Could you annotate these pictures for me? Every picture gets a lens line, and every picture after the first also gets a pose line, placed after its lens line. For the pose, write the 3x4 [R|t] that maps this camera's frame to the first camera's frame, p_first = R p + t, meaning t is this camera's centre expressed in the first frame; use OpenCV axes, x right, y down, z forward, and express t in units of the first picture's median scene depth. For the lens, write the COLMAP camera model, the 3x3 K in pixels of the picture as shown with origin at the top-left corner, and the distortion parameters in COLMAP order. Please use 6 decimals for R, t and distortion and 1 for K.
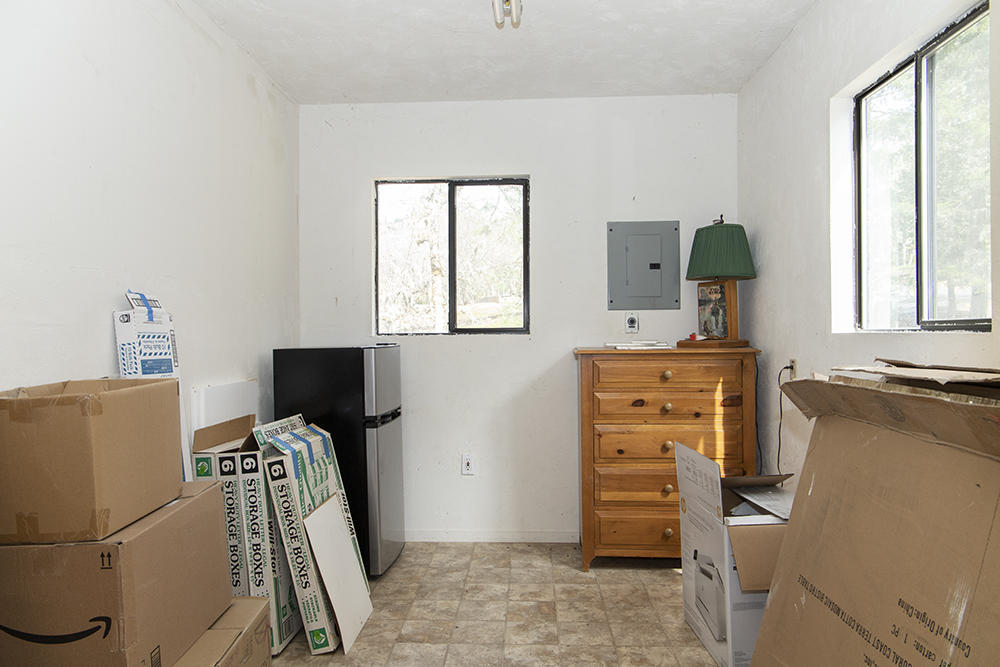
lens RADIAL K [[686.8, 0, 500.0], [0, 686.8, 333.5], [0, 0, 1]] dist [-0.131695, 0.085936]
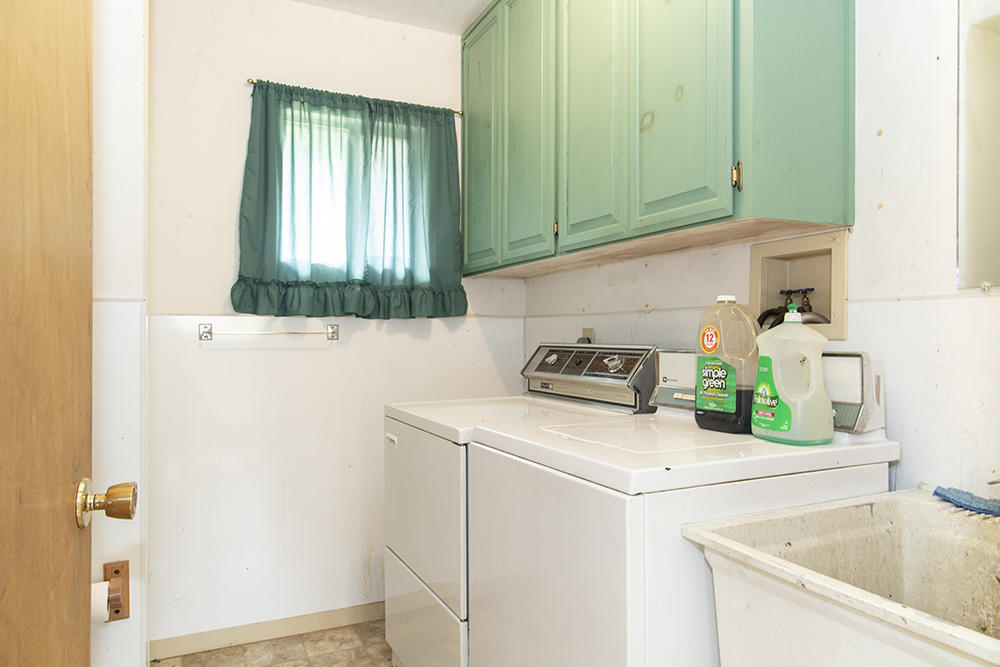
lens RADIAL K [[686.8, 0, 500.0], [0, 686.8, 333.5], [0, 0, 1]] dist [-0.131695, 0.085936]
pose [[-0.880902, 0.005353, -0.473268, 0.114846], [0.001393, 0.999961, 0.008717, 0.001604], [0.473296, 0.007019, -0.880875, 1.832932]]
